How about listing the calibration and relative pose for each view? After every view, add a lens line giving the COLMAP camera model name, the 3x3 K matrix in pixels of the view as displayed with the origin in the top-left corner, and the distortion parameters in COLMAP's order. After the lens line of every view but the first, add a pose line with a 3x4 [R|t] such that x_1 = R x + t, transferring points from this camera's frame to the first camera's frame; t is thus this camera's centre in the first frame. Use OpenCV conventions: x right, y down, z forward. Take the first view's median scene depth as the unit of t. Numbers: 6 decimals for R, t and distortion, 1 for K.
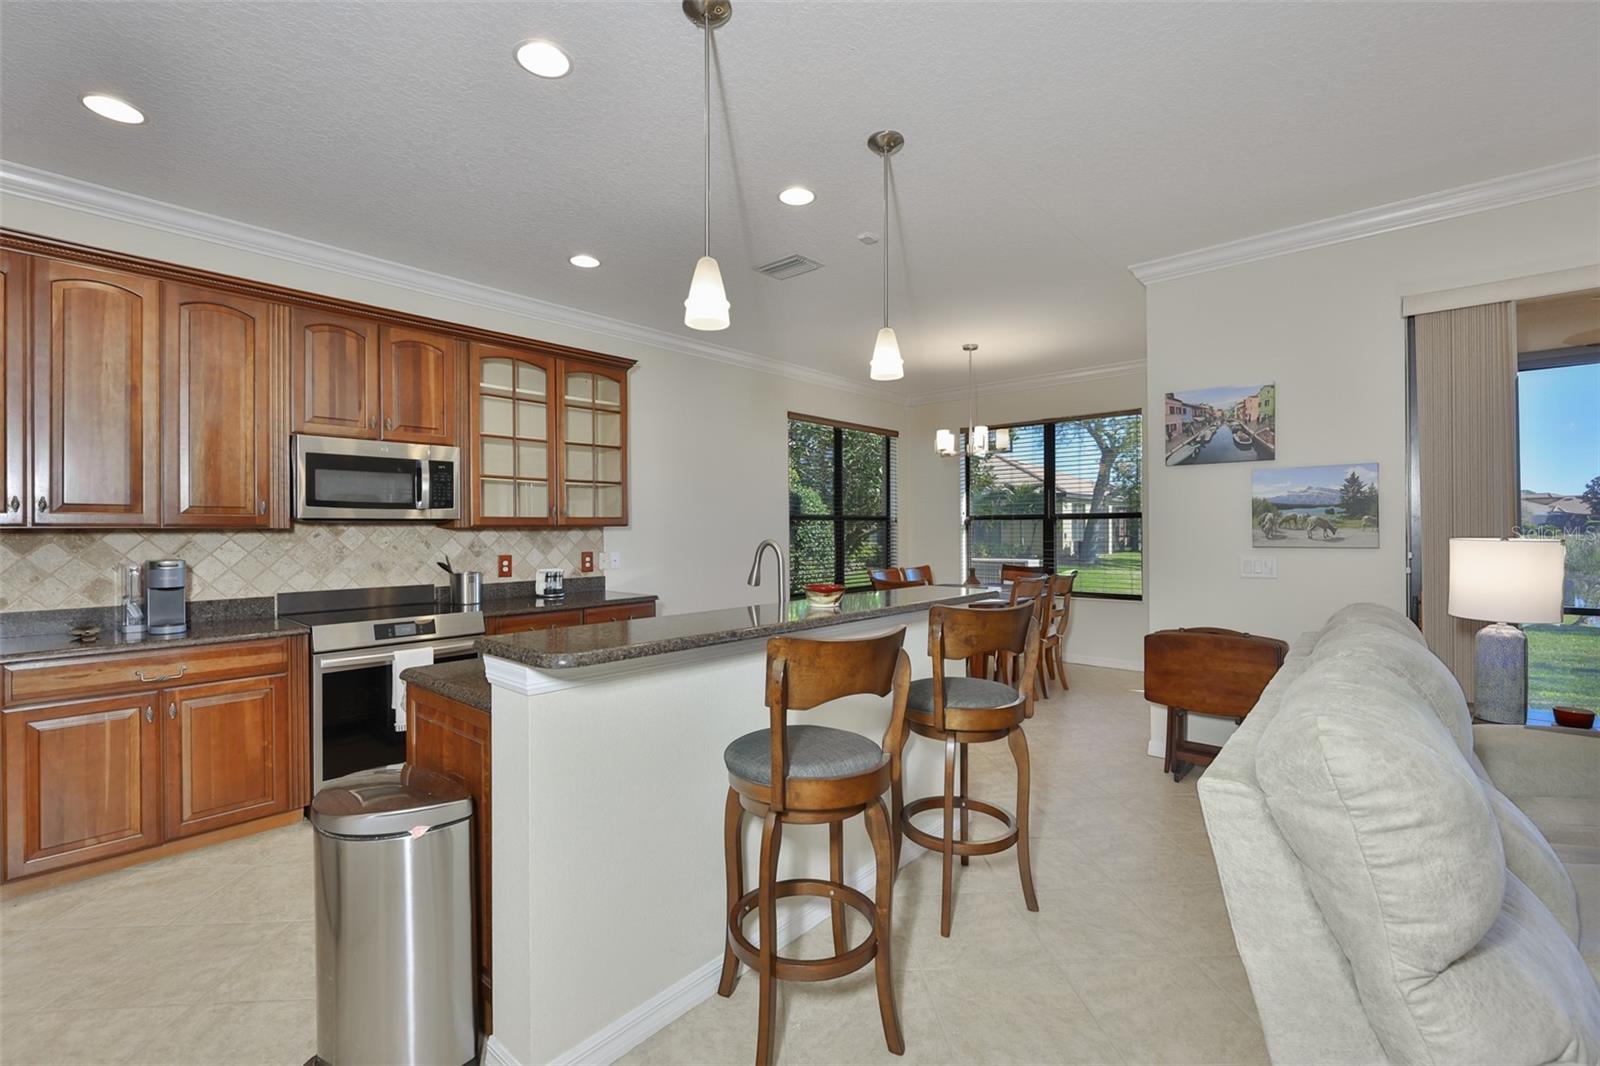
lens RADIAL K [[677.6, 0, 793.5], [0, 677.6, 535.4], [0, 0, 1]] dist [-0.001181, 0.000051]
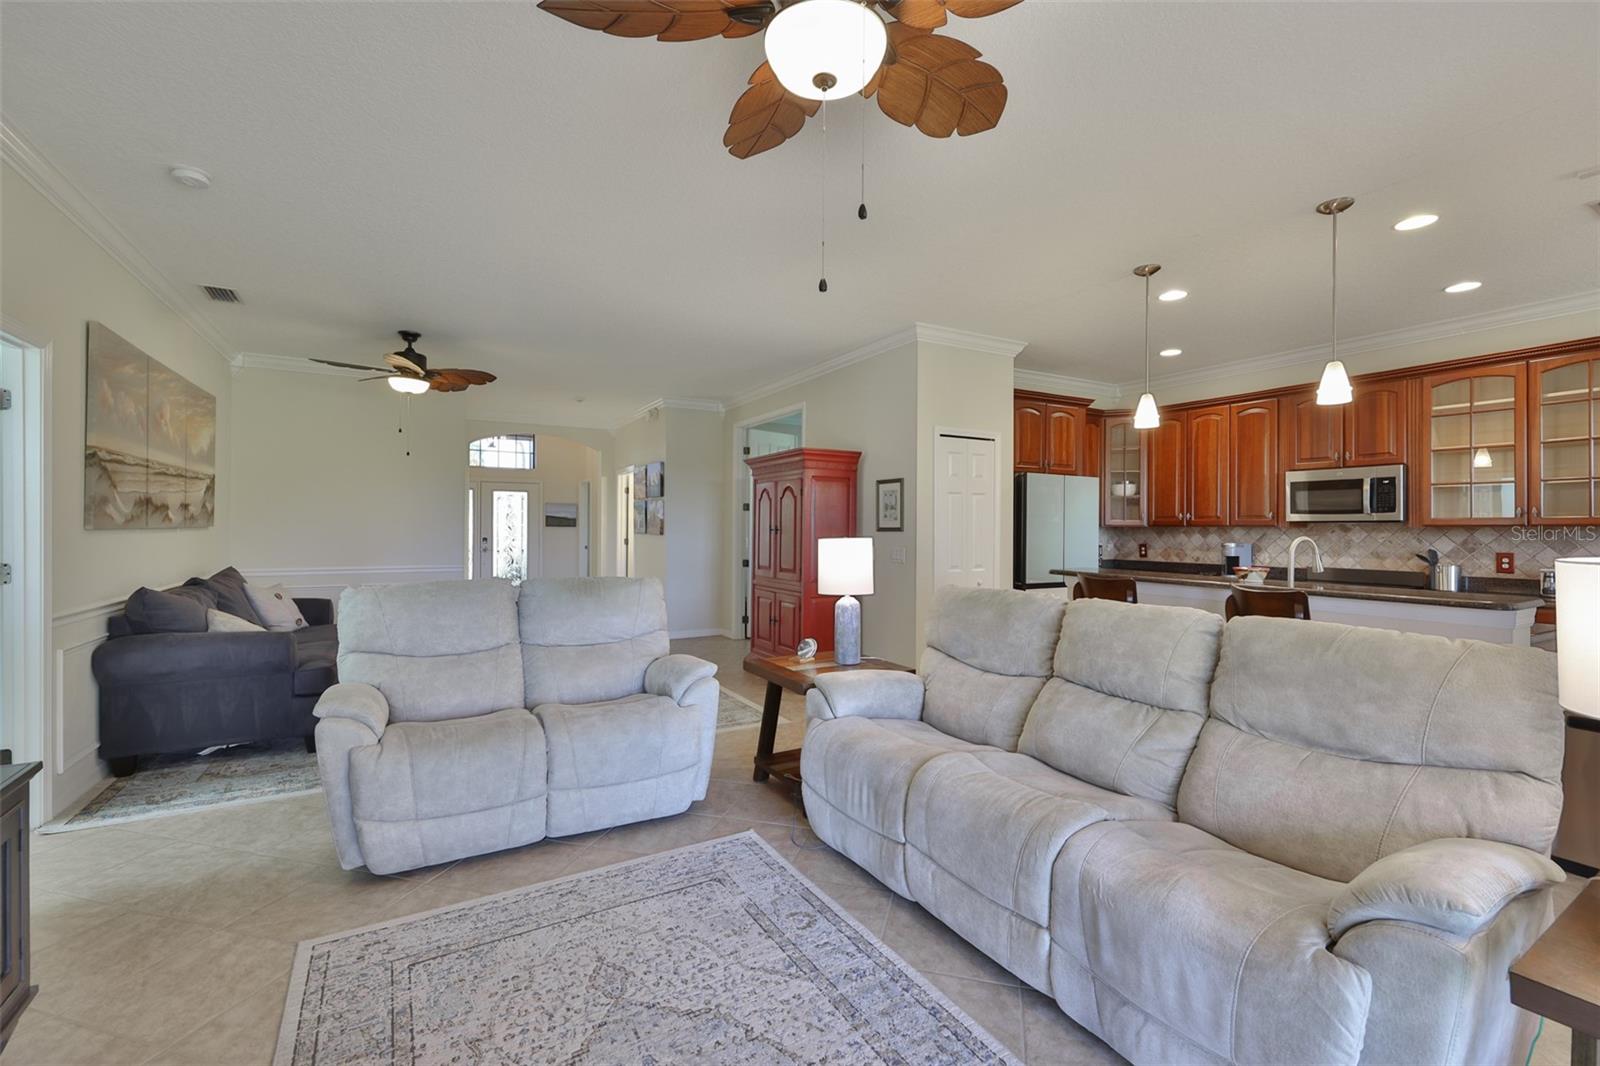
lens RADIAL K [[677.6, 0, 802.9], [0, 677.6, 527.0], [0, 0, 1]] dist [-0.001181, 0.000051]
pose [[-0.324409, 0.004113, -0.945908, 1.108106], [-0.009398, 0.999927, 0.007571, -0.011233], [0.945870, 0.011346, -0.324347, 0.344793]]
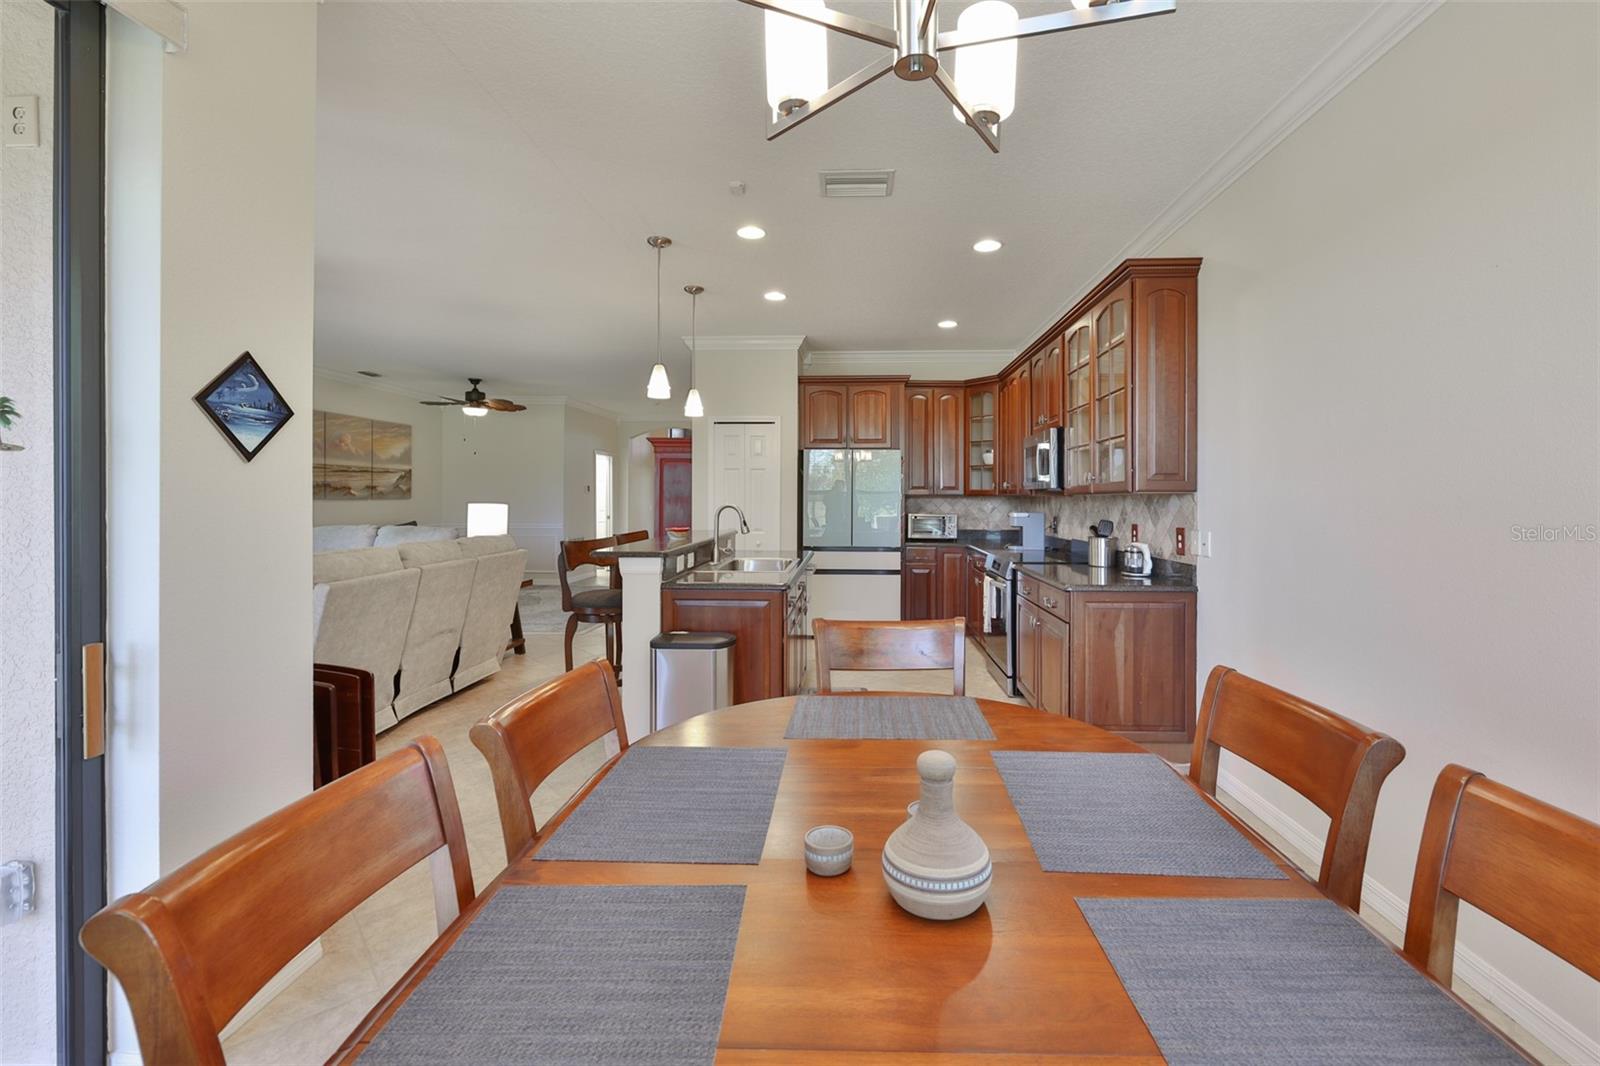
lens RADIAL K [[677.6, 0, 838.8], [0, 677.6, 503.2], [0, 0, 1]] dist [-0.001181, 0.000051]
pose [[-0.765783, 0.007296, -0.643058, 0.558362], [-0.002701, 0.999890, 0.014562, -0.013671], [0.643093, 0.012888, -0.765679, 1.684397]]
